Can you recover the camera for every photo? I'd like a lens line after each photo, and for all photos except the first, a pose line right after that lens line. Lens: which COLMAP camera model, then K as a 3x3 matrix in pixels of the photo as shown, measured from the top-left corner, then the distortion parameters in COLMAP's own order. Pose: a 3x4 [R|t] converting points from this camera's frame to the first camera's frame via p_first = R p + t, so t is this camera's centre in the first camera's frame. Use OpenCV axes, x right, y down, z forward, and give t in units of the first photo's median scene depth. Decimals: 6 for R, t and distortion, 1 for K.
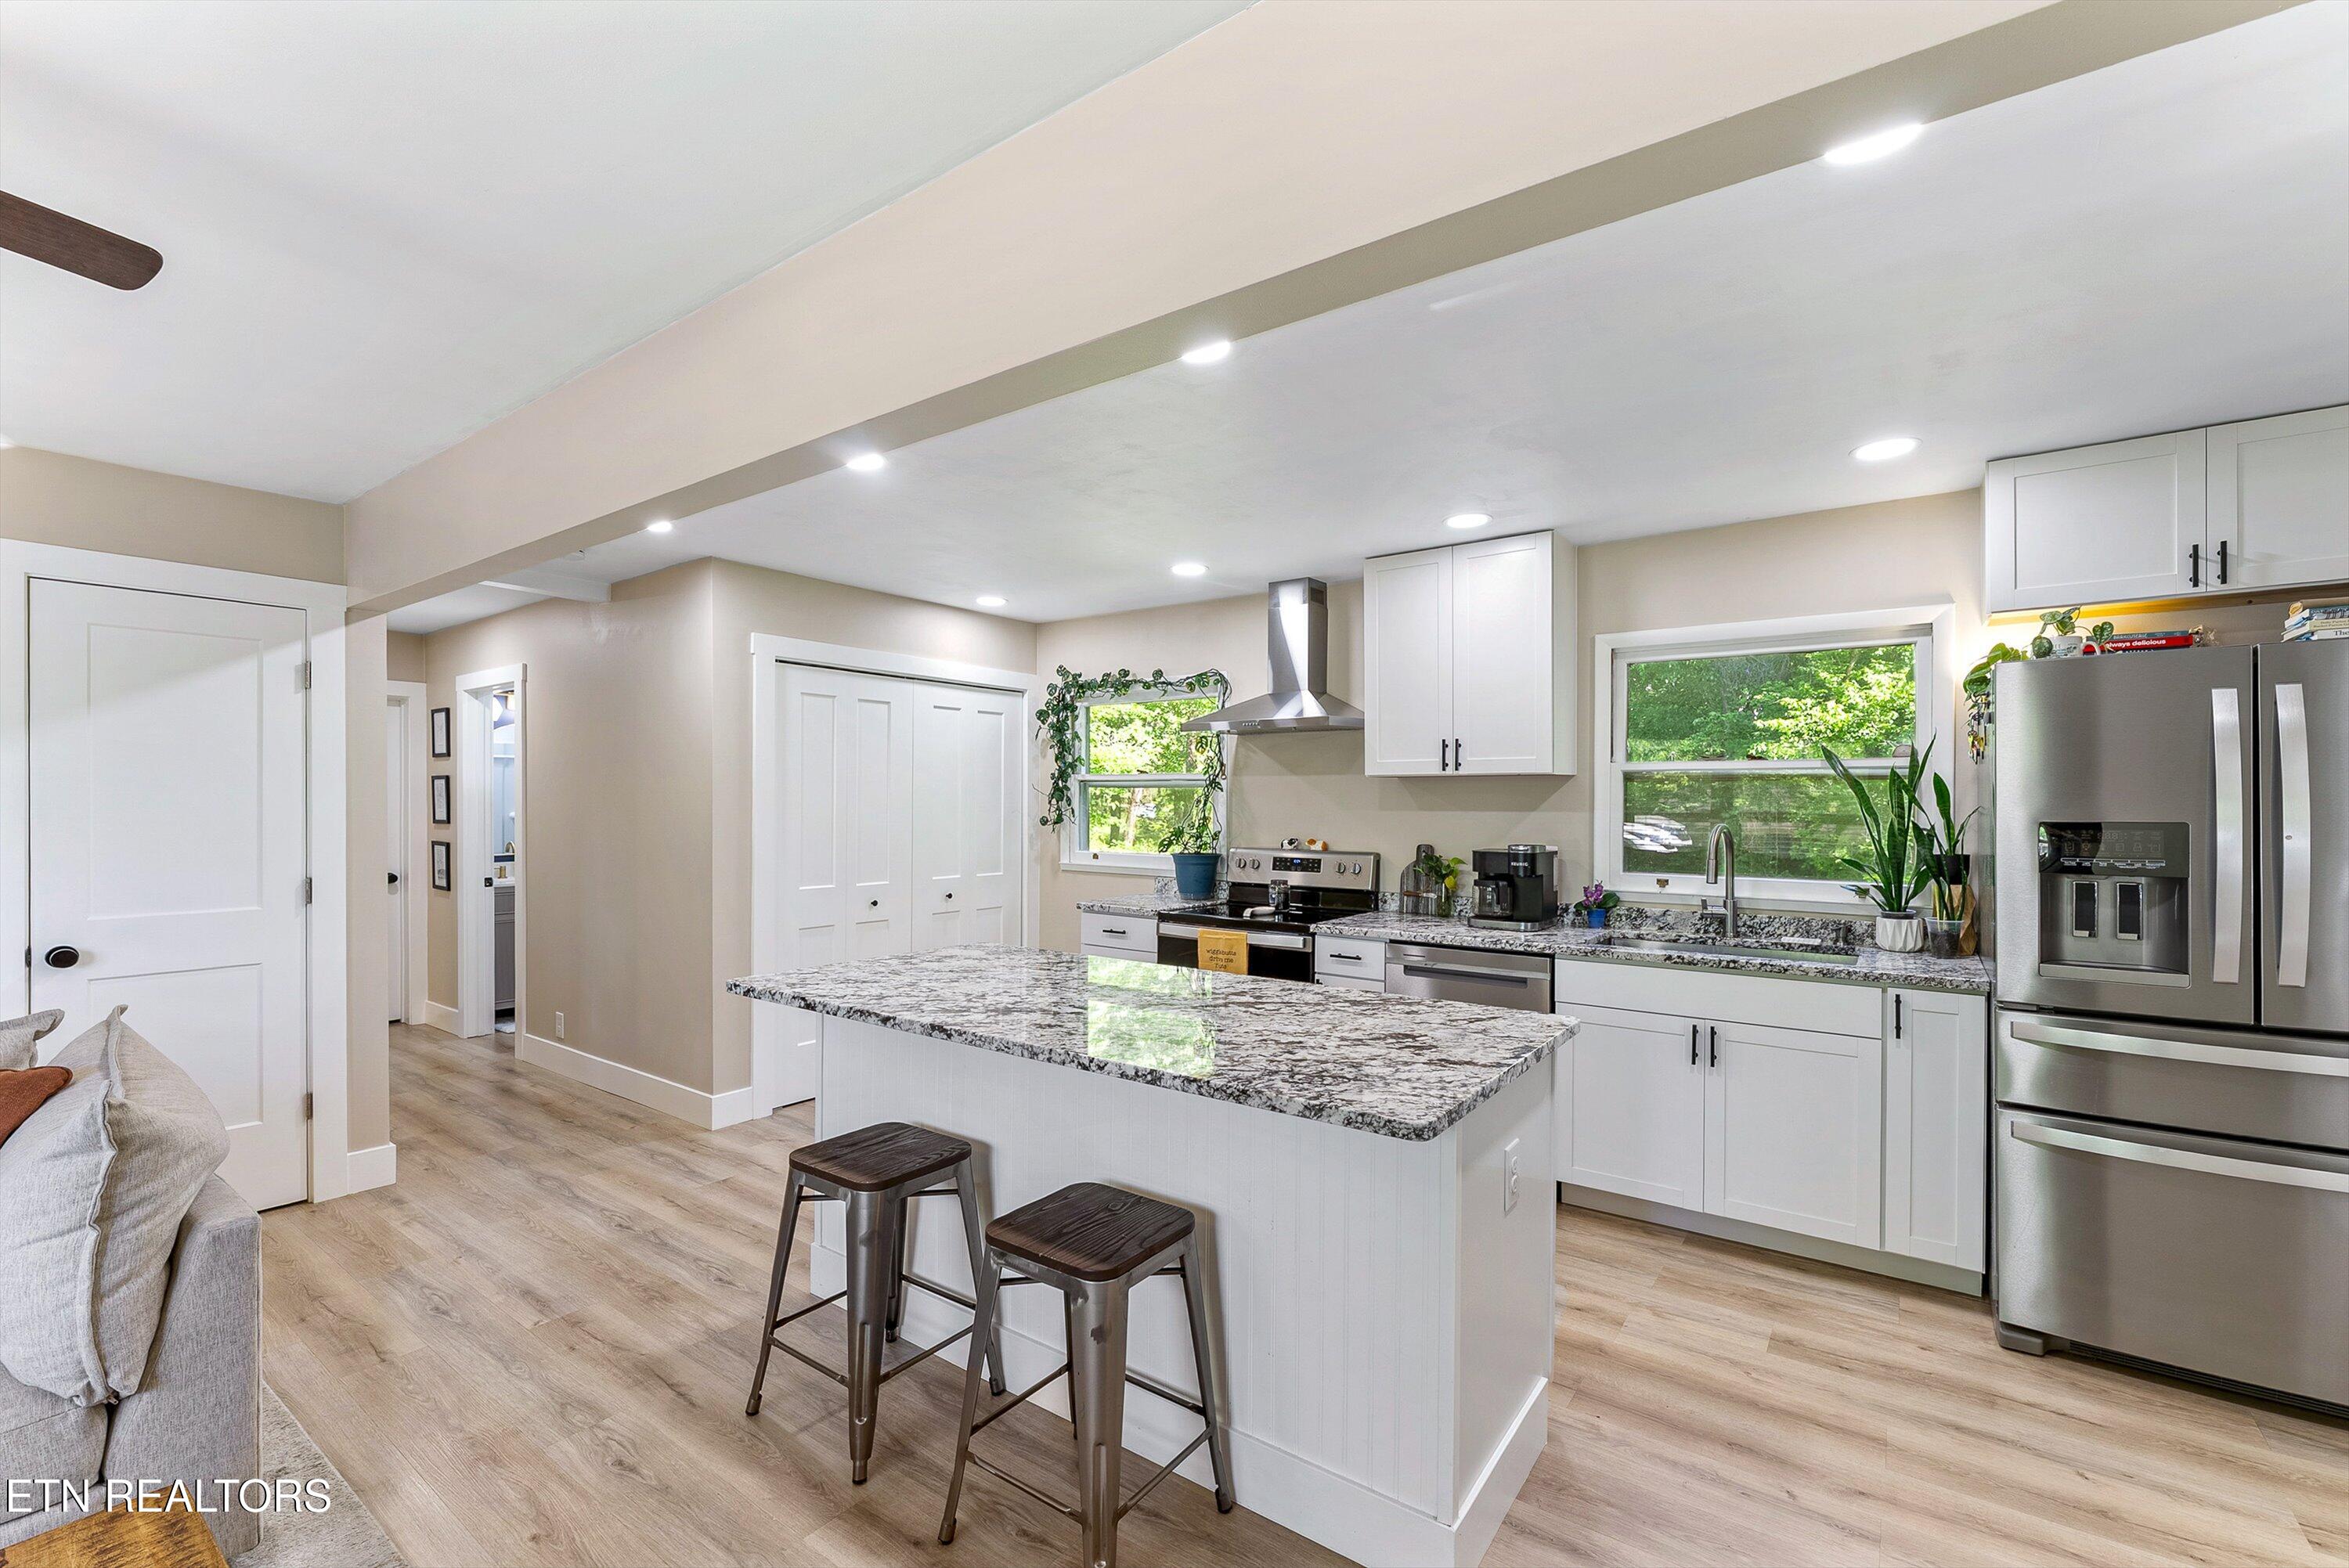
lens RADIAL K [[956.4, 0, 1207.9], [0, 956.4, 811.6], [0, 0, 1]] dist [-0.000971, -0.000139]
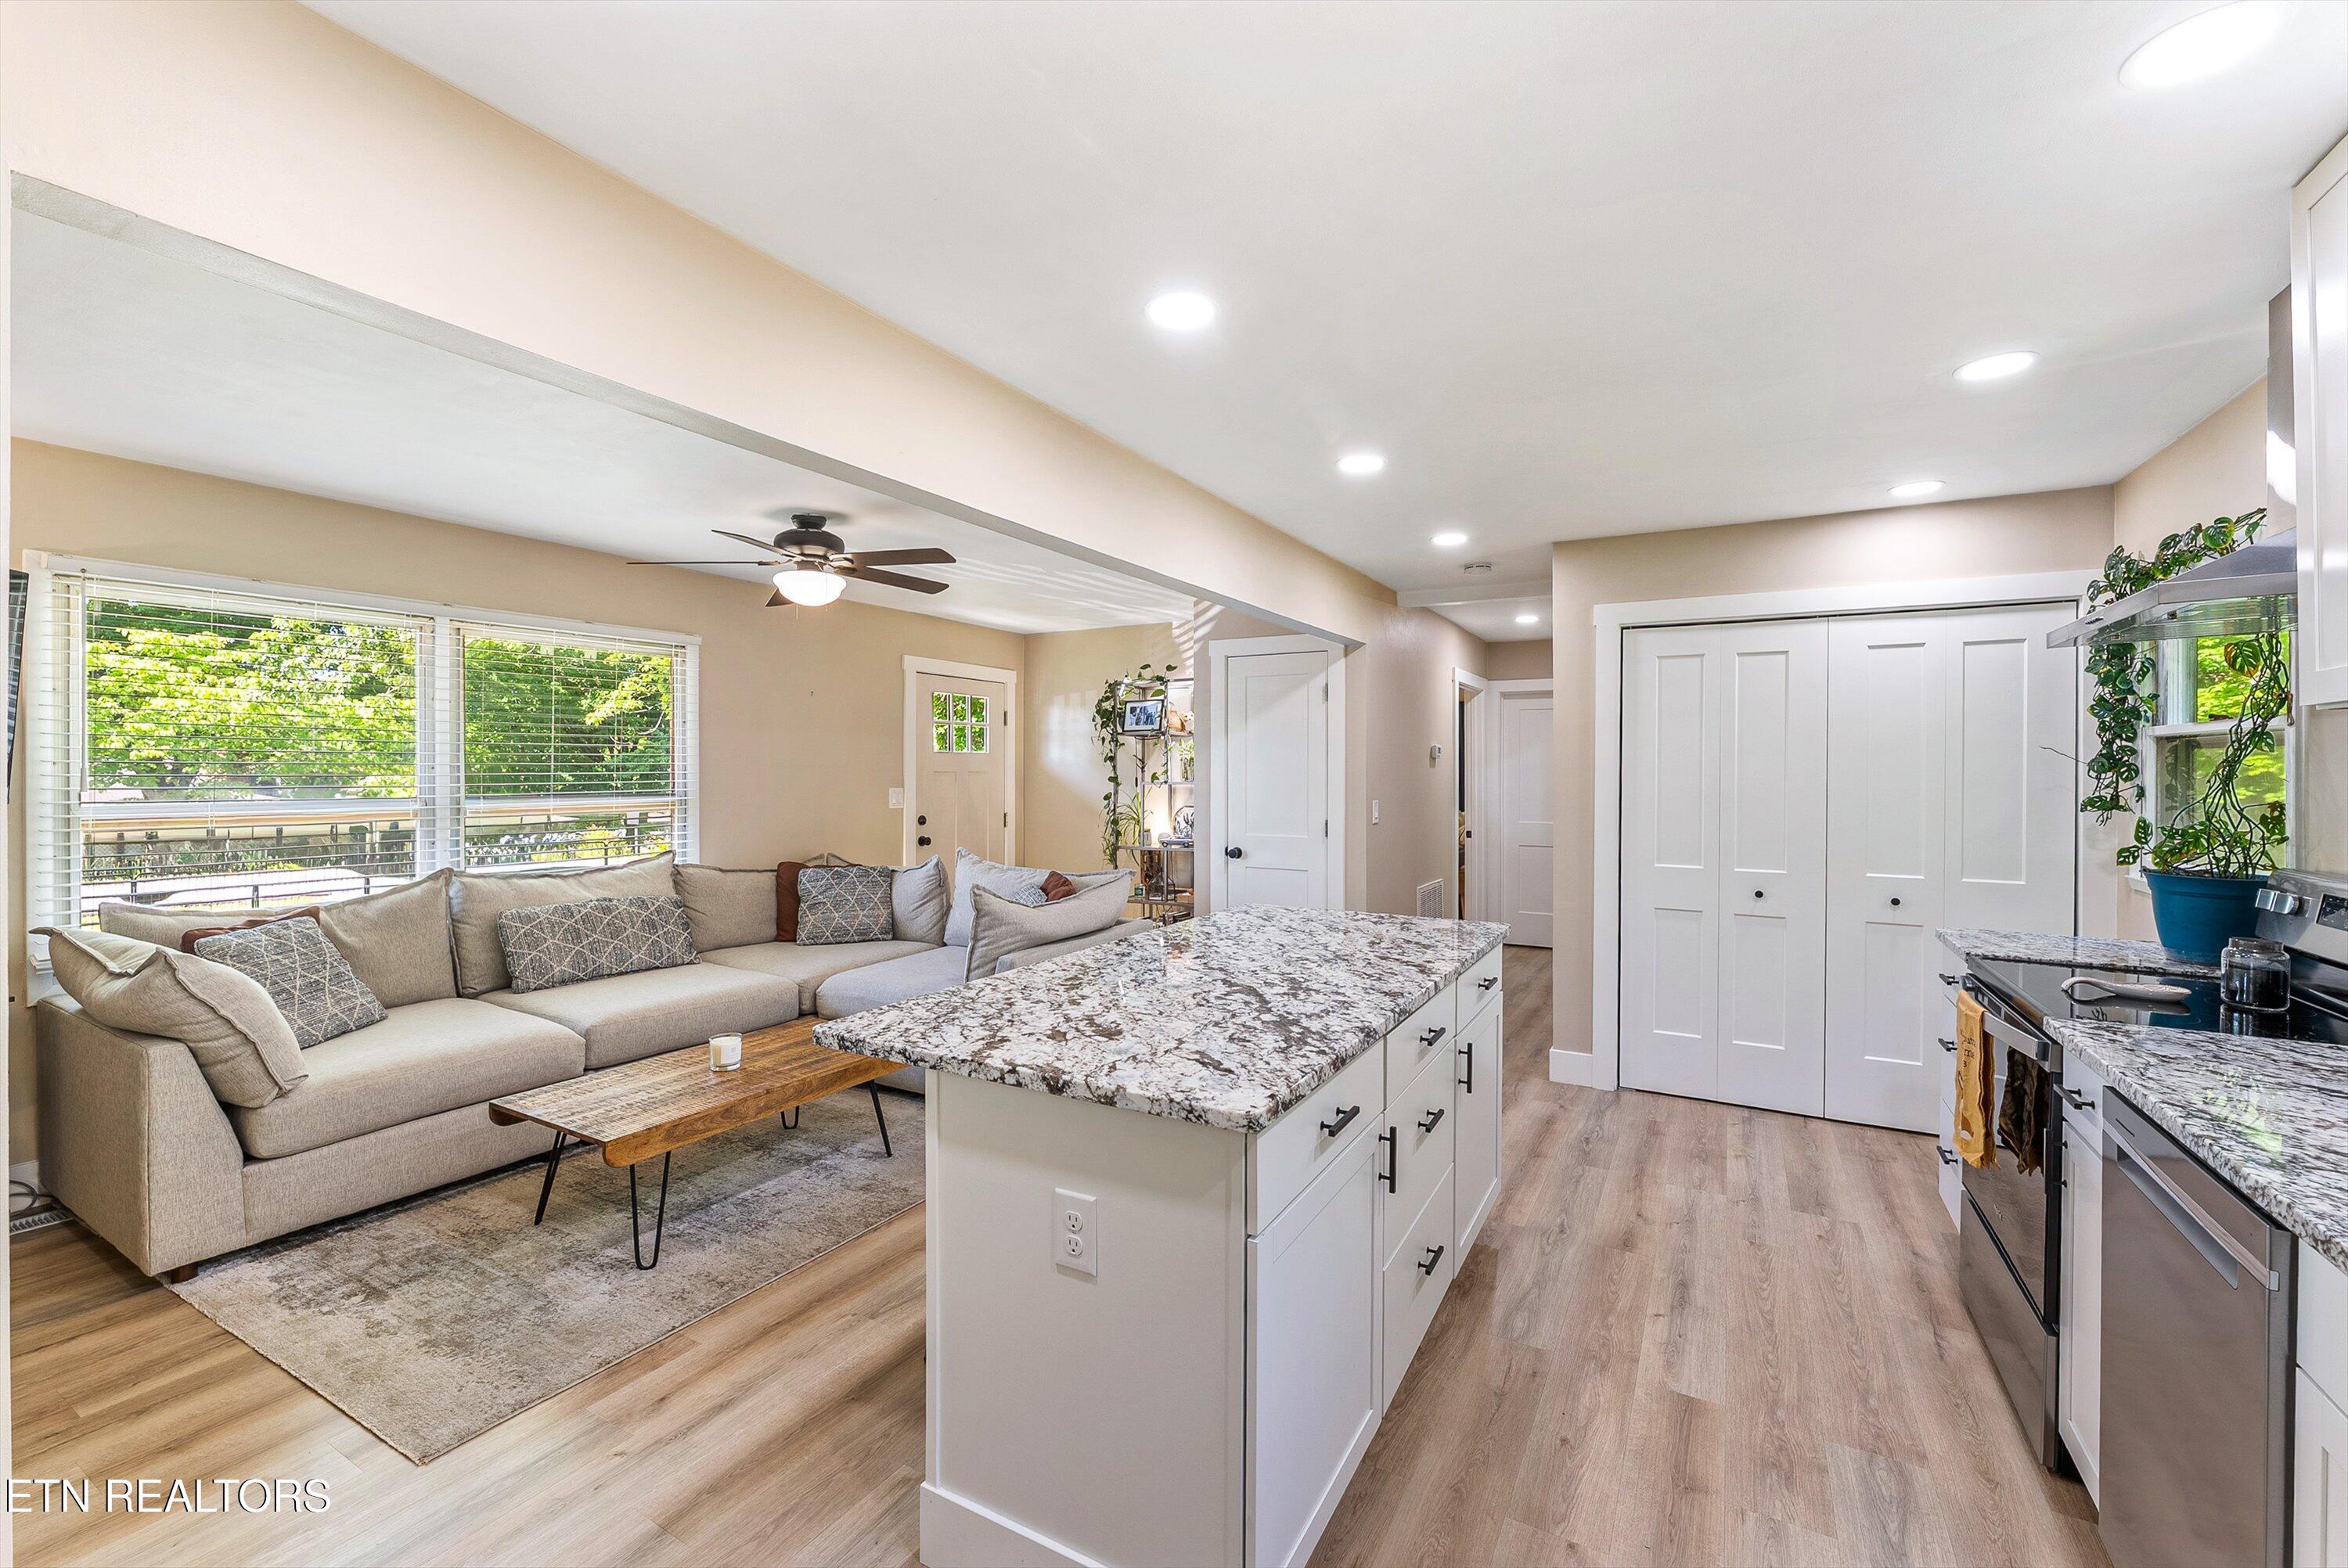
lens RADIAL K [[1000.8, 0, 1174.0], [0, 1000.8, 784.0], [0, 0, 1]] dist [0.000181, -0.000070]
pose [[0.099879, 0.010541, -0.994944, 0.903787], [-0.013244, 0.999869, 0.009263, -0.004035], [0.994911, 0.012252, 0.100006, 0.772368]]
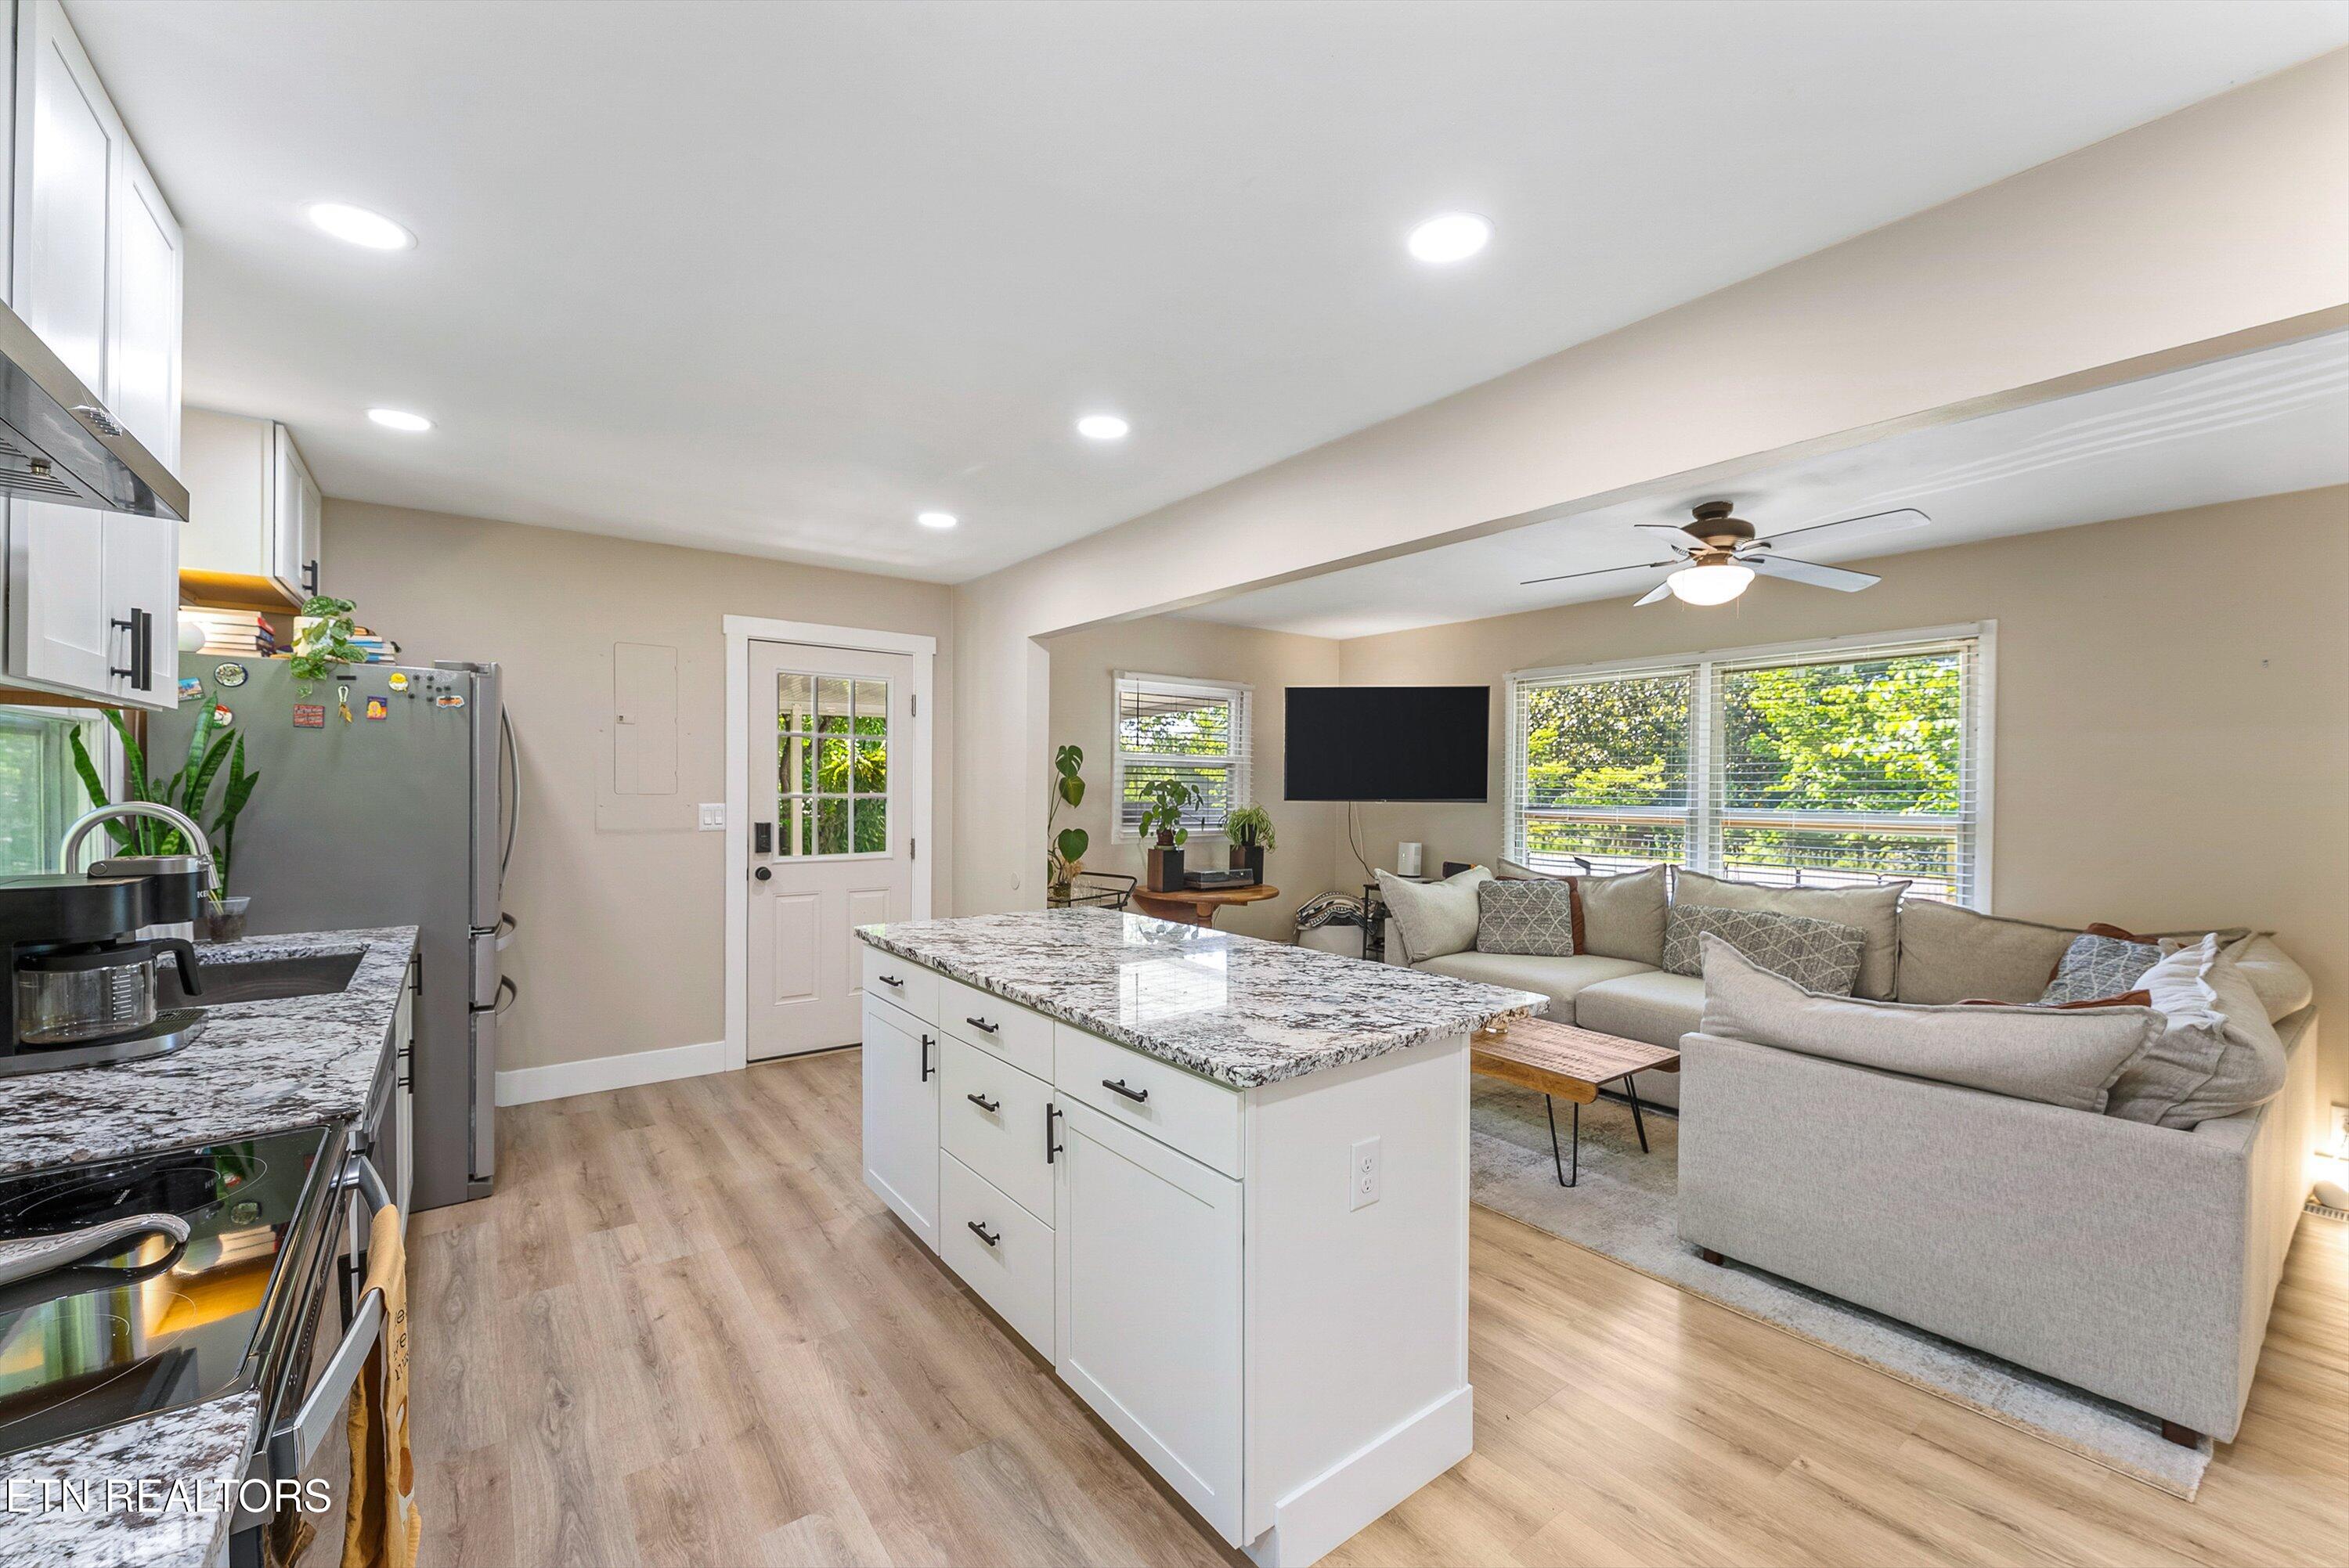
lens RADIAL K [[956.4, 0, 1207.9], [0, 956.4, 811.6], [0, 0, 1]] dist [-0.000971, -0.000139]
pose [[-0.954286, -0.018941, 0.298295, -0.479876], [-0.007256, 0.999164, 0.040232, -0.021503], [-0.298808, 0.036228, -0.953625, 1.939107]]
